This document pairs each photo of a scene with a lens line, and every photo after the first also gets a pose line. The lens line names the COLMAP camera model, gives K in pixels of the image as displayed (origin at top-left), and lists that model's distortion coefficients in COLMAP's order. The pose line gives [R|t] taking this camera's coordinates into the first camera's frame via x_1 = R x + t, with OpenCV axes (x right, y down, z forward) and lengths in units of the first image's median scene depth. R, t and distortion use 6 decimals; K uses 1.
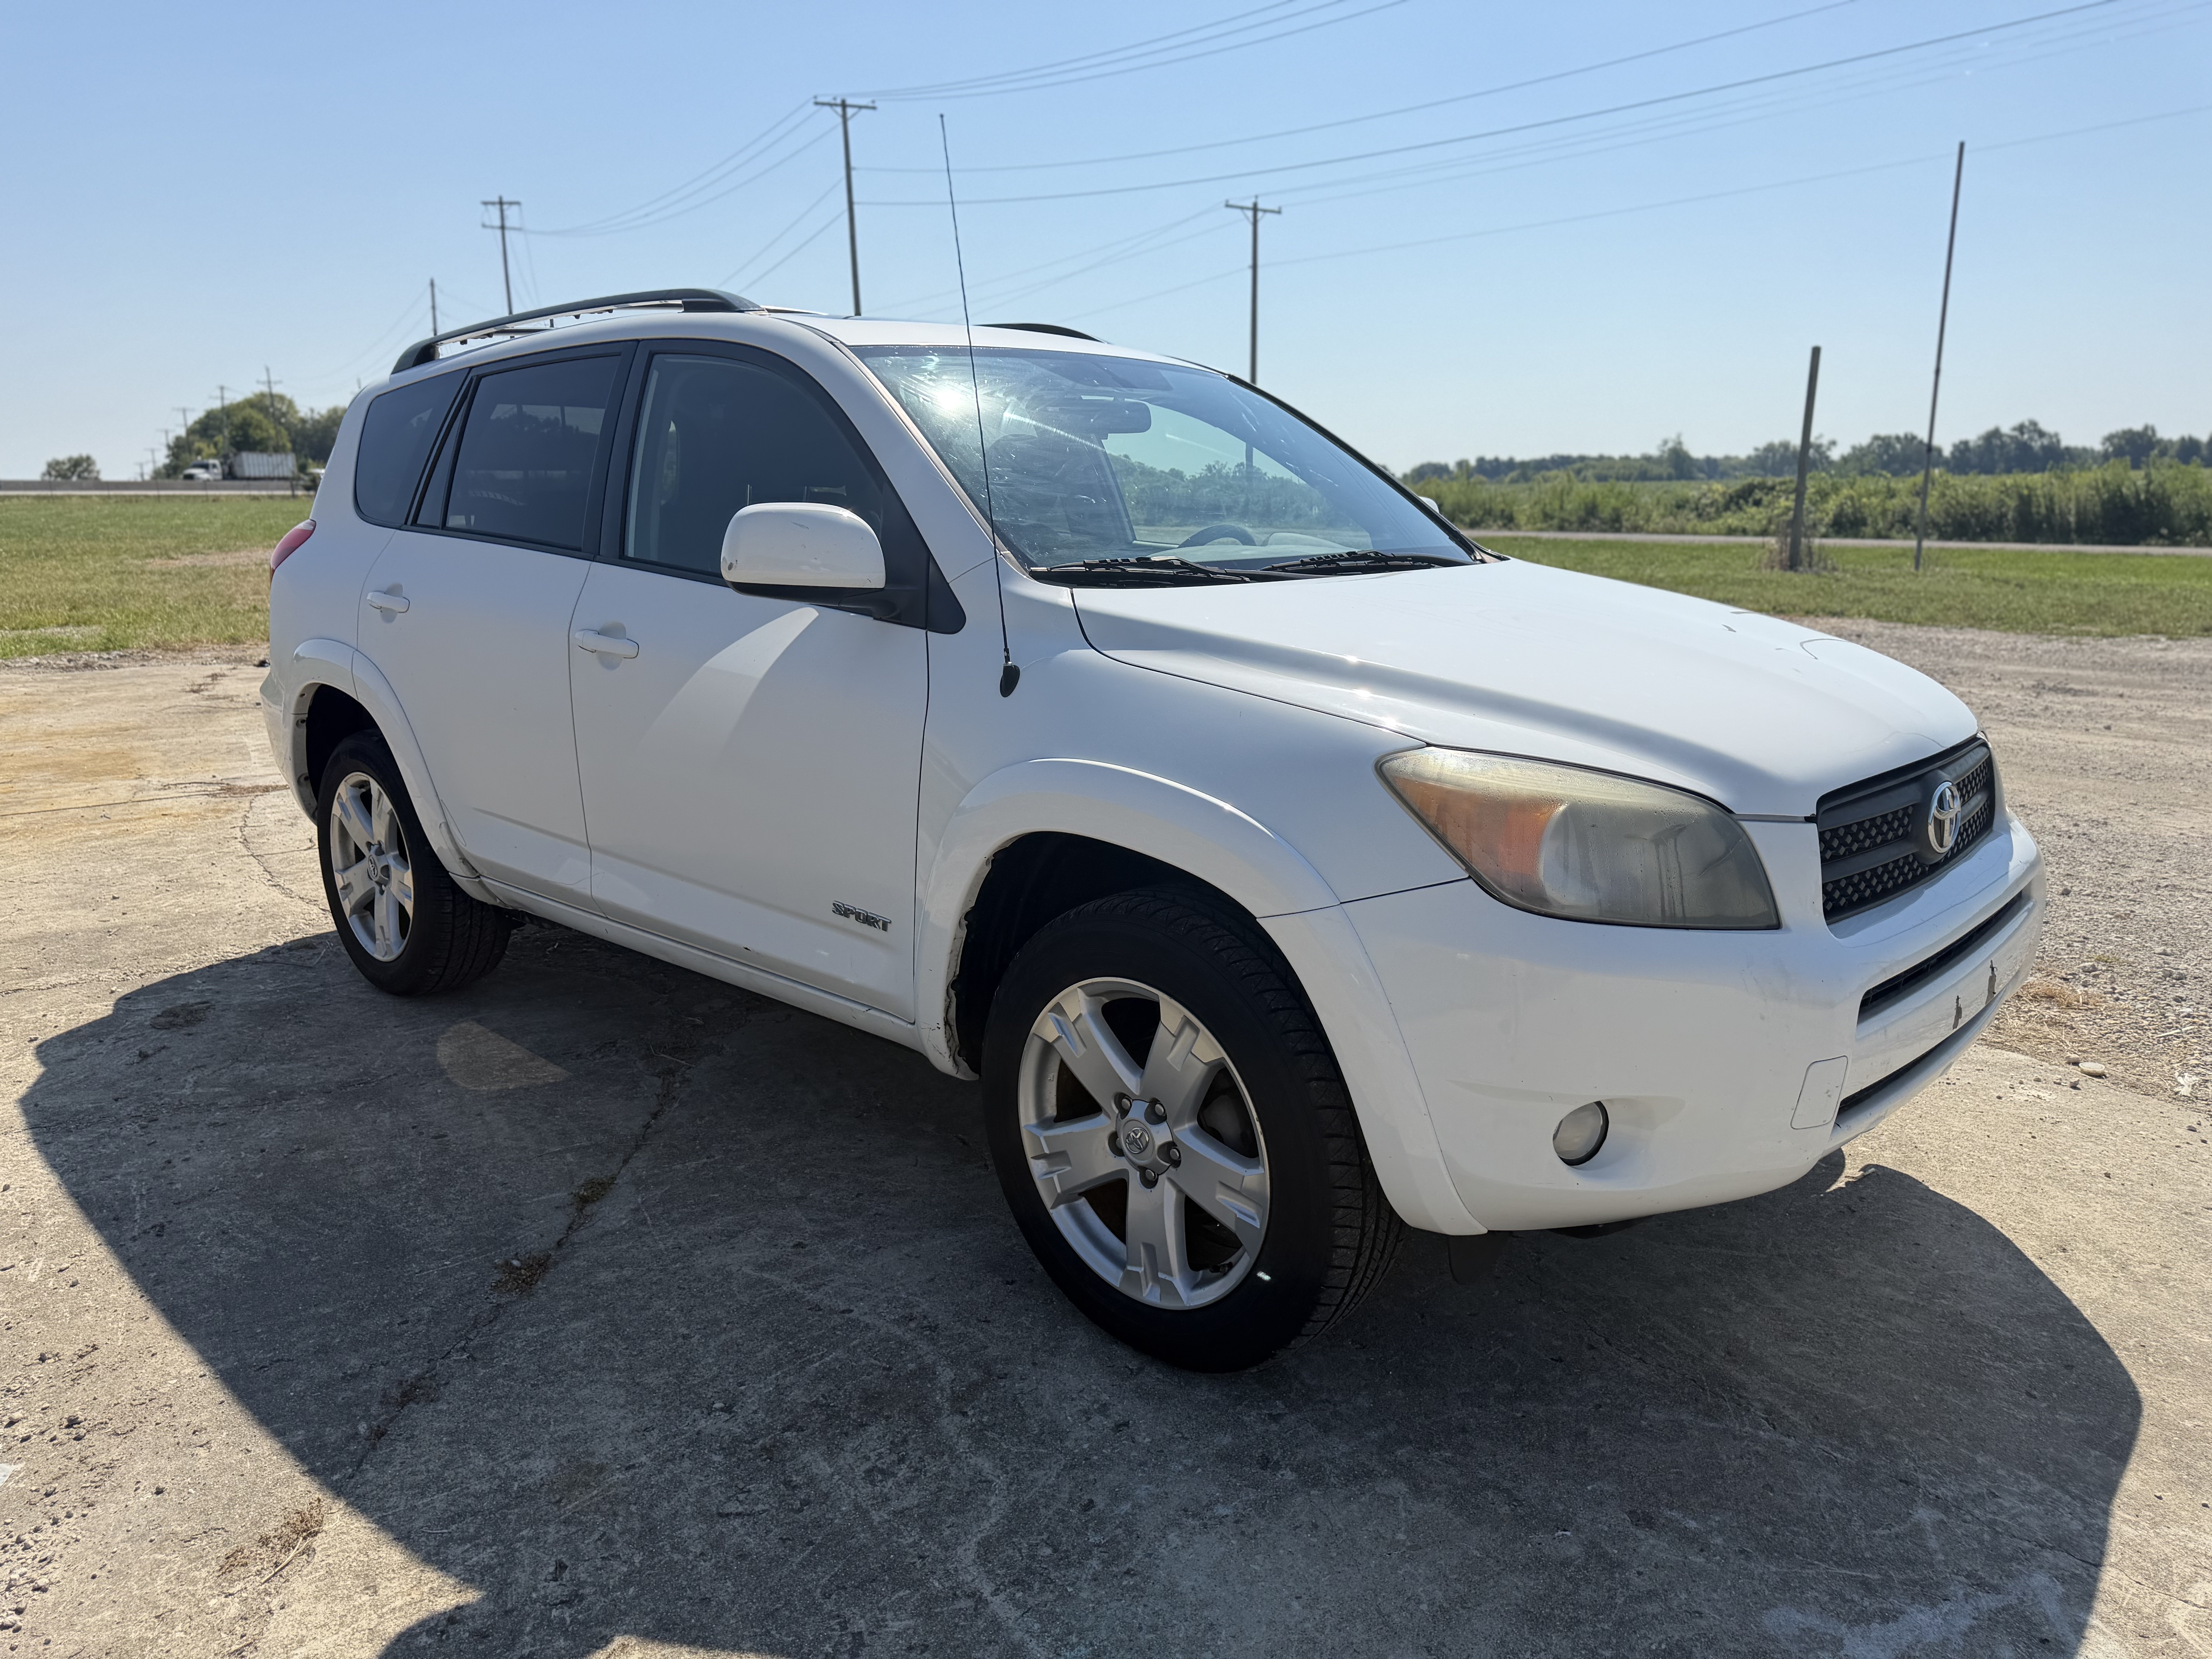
lens RADIAL K [[1611.5, 0, 1106.0], [0, 1611.5, 829.5], [0, 0, 1]] dist [0.068931, -0.094081]
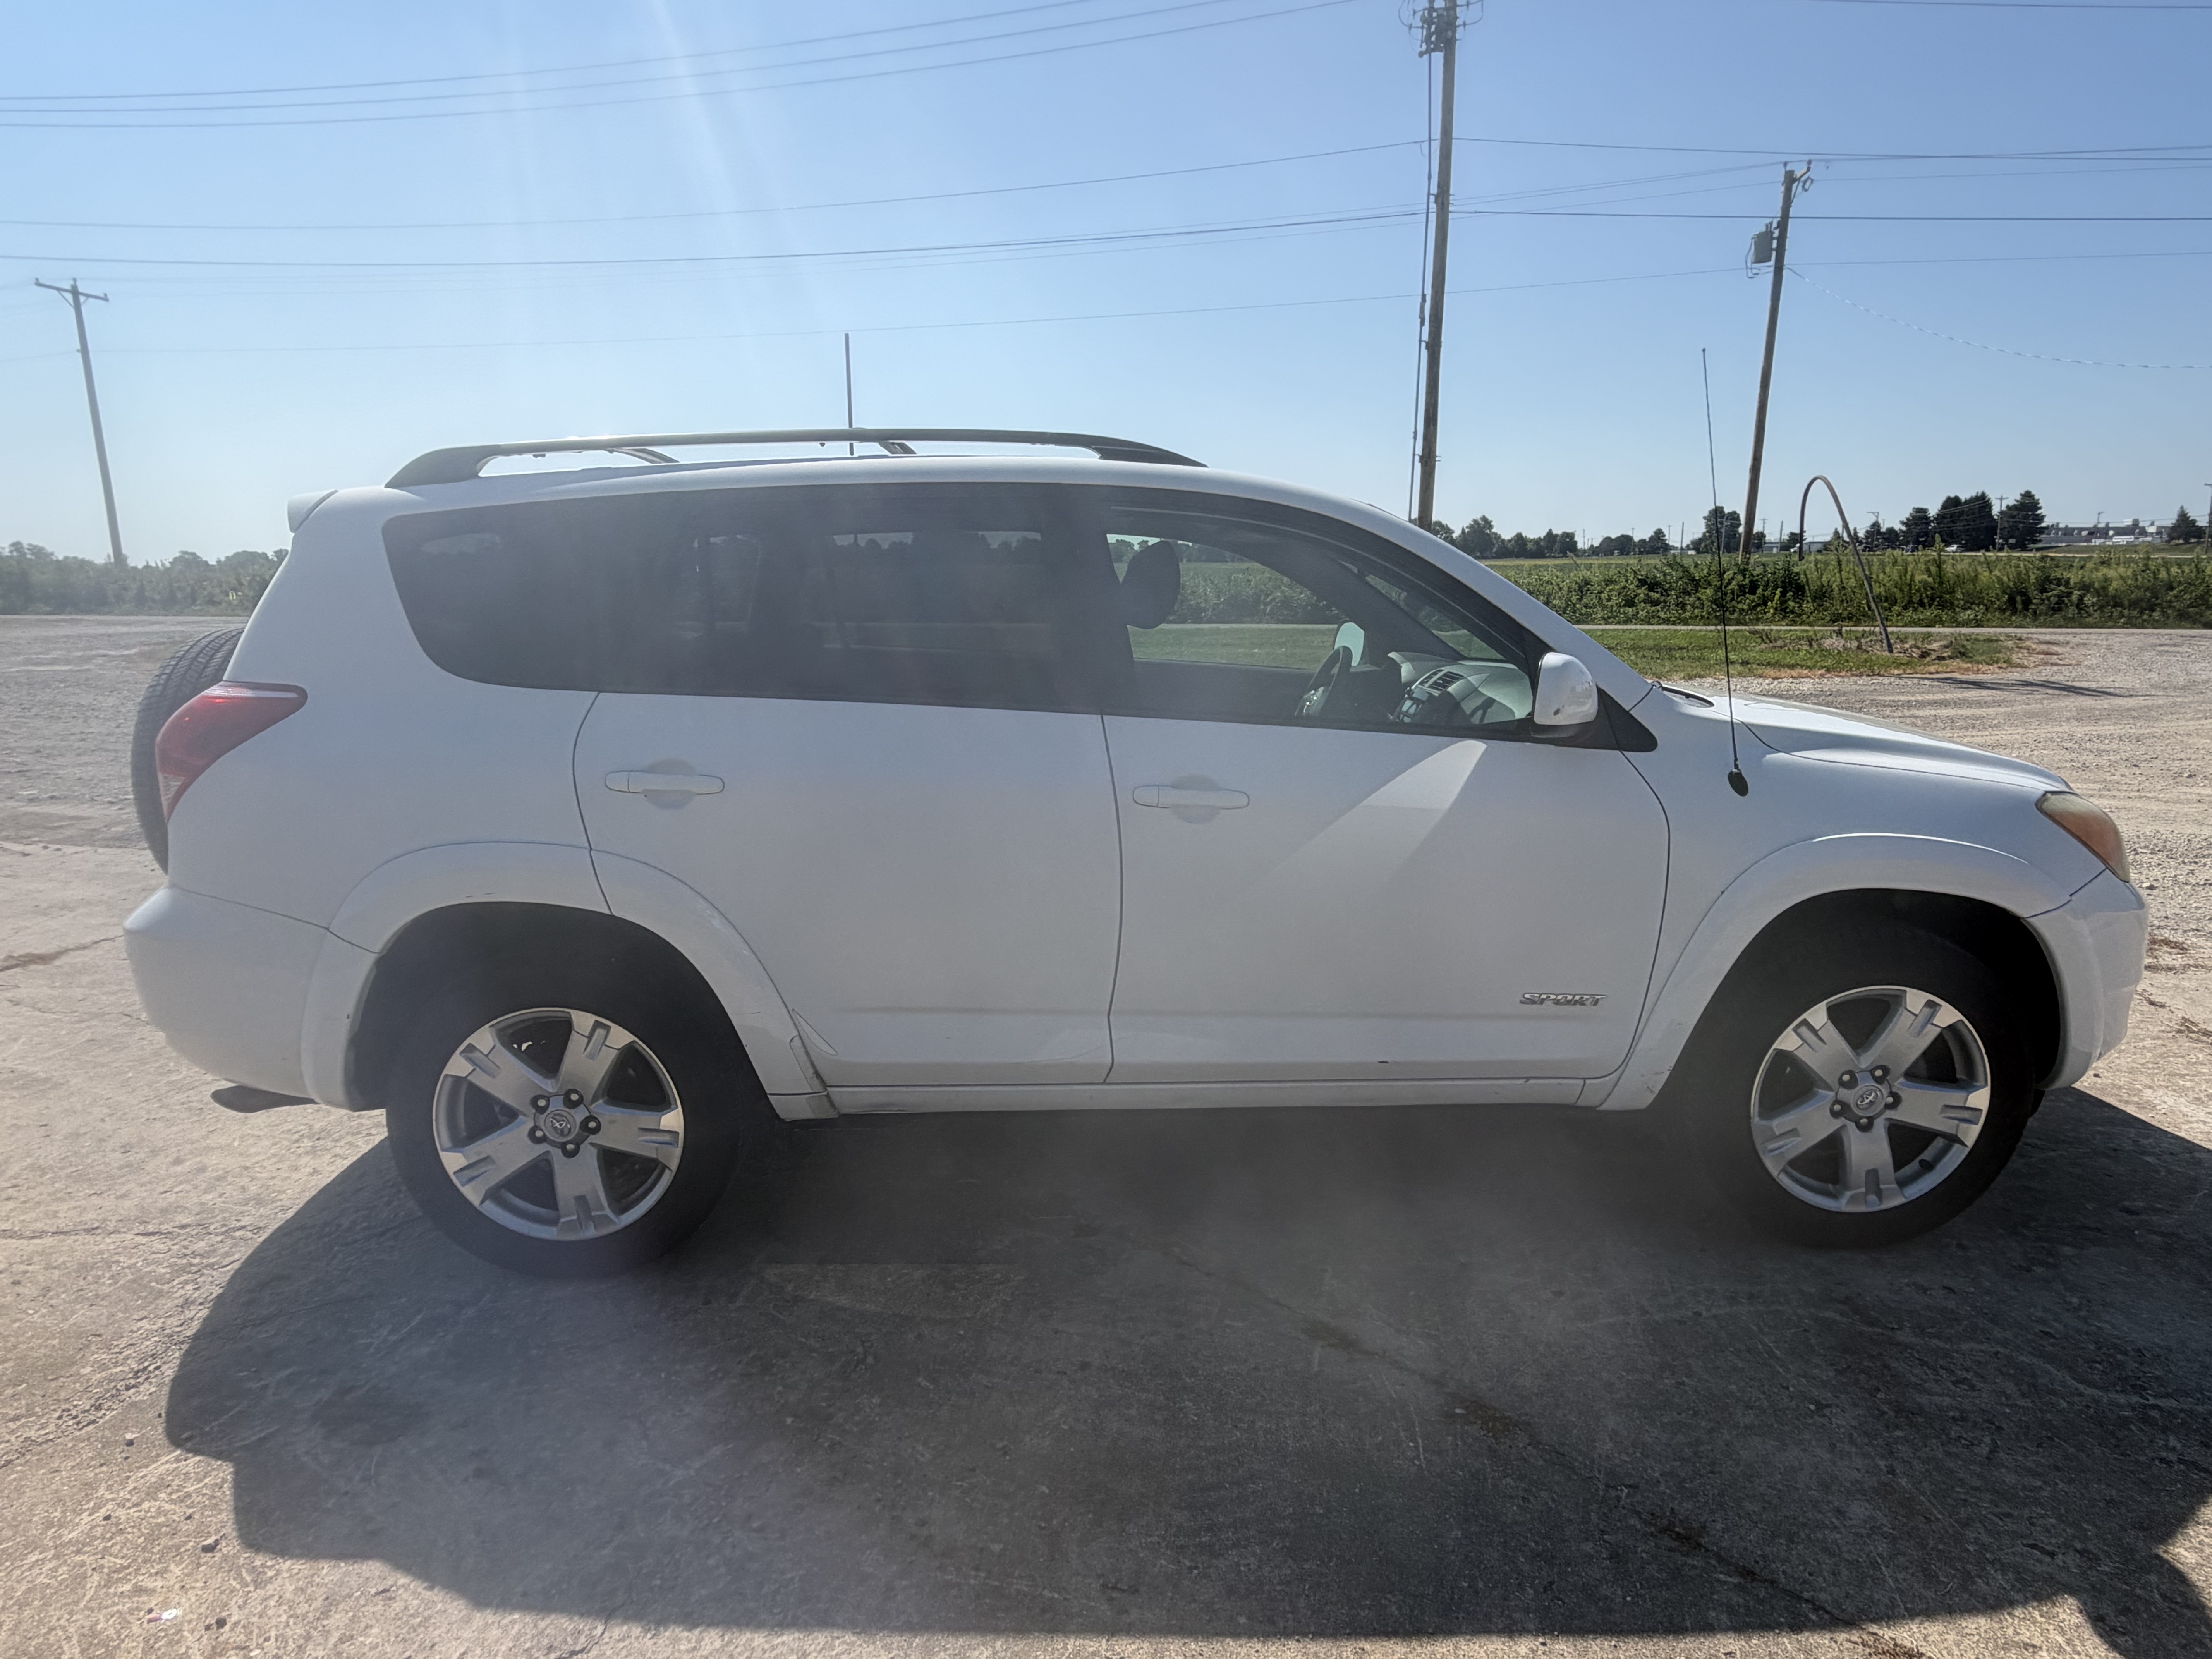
lens RADIAL K [[1283.3, 0, 1106.0], [0, 1283.3, 829.5], [0, 0, 1]] dist [-0.000076, -0.000047]
pose [[0.703578, -0.144507, 0.695770, -0.979807], [0.149314, 0.987310, 0.054069, -0.162663], [-0.694754, 0.065847, 0.716227, 0.539216]]
